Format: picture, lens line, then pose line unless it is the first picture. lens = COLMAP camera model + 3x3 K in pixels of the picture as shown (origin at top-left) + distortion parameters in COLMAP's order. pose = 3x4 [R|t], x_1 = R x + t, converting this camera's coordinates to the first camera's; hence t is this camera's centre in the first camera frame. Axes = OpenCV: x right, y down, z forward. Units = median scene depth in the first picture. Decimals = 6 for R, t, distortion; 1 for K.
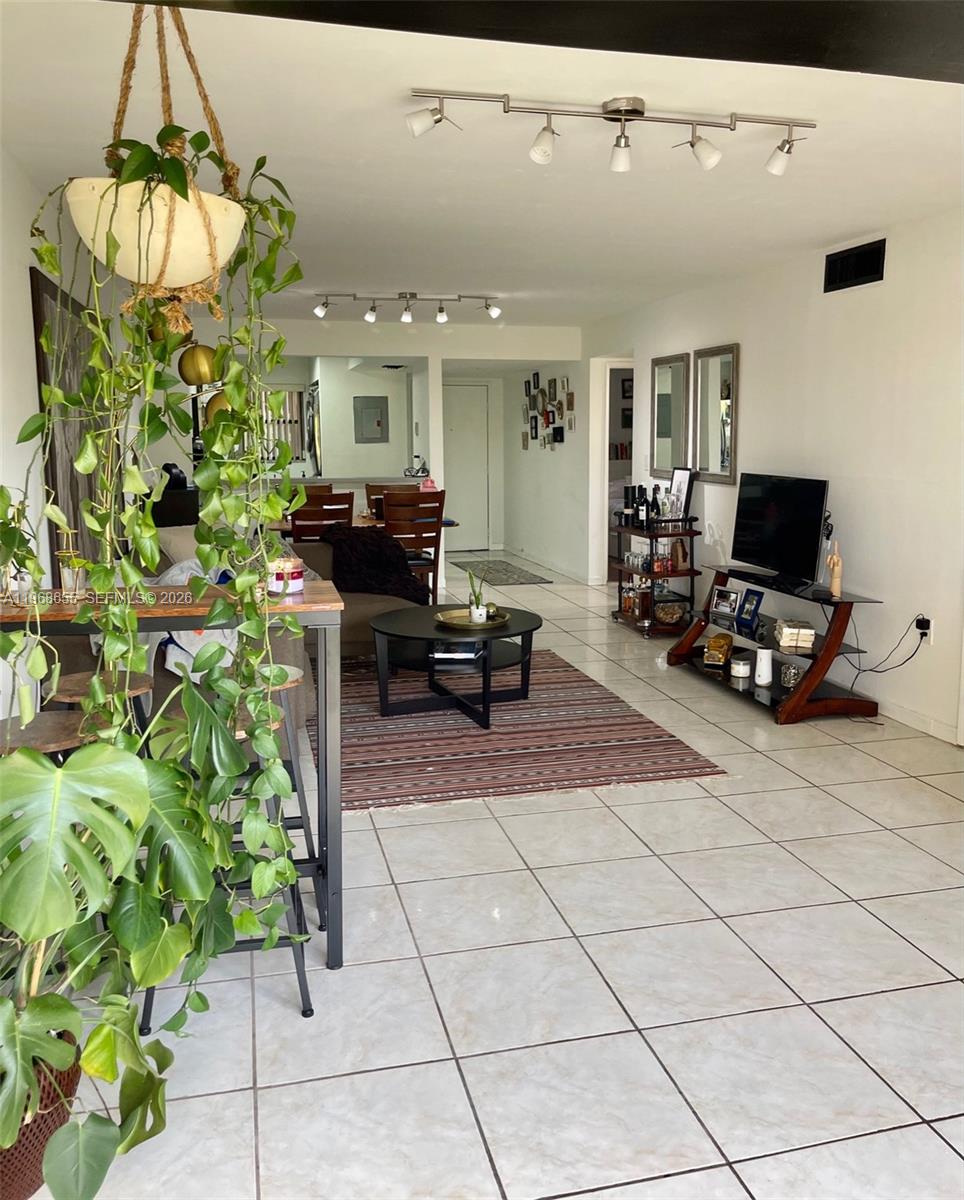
lens RADIAL K [[991.9, 0, 482.4], [0, 991.9, 598.5], [0, 0, 1]] dist [0.041297, -0.018202]
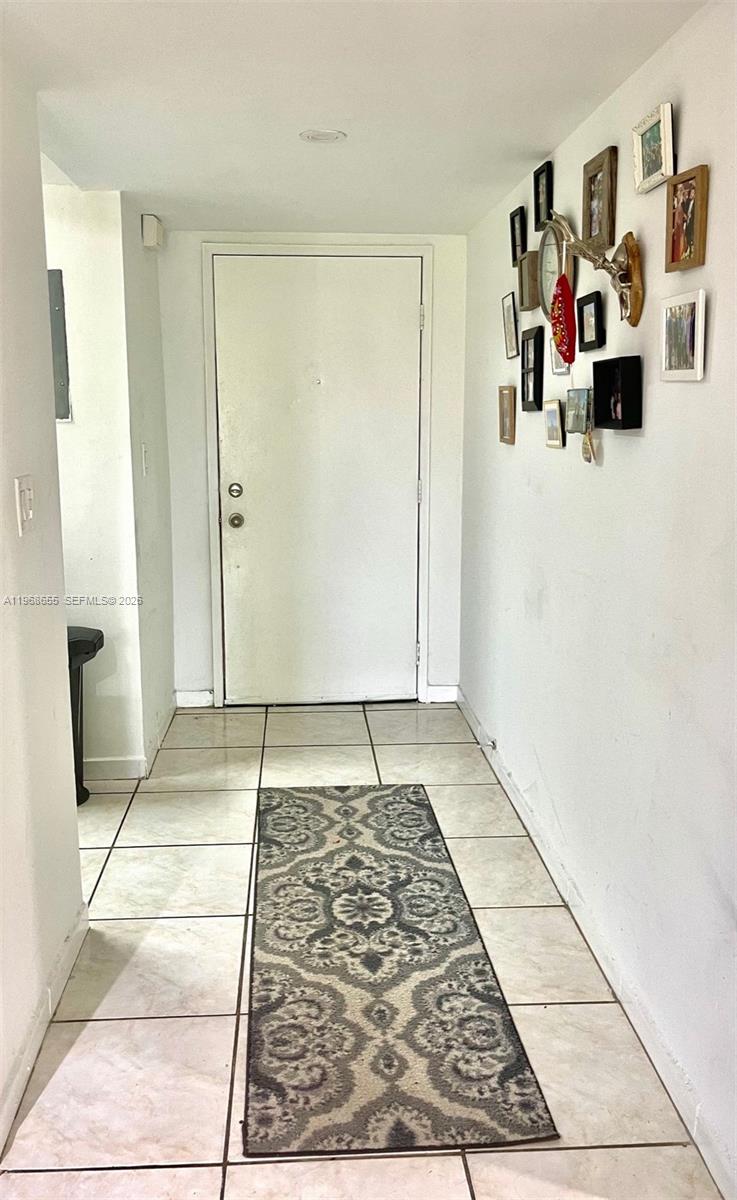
lens RADIAL K [[1007.8, 0, 368.0], [0, 1007.8, 599.9], [0, 0, 1]] dist [-0.003644, -0.001186]
pose [[0.985788, 0.041342, -0.162827, 0.058689], [-0.036106, 0.998735, 0.034987, -0.121938], [0.164068, -0.028611, 0.986034, 0.750939]]
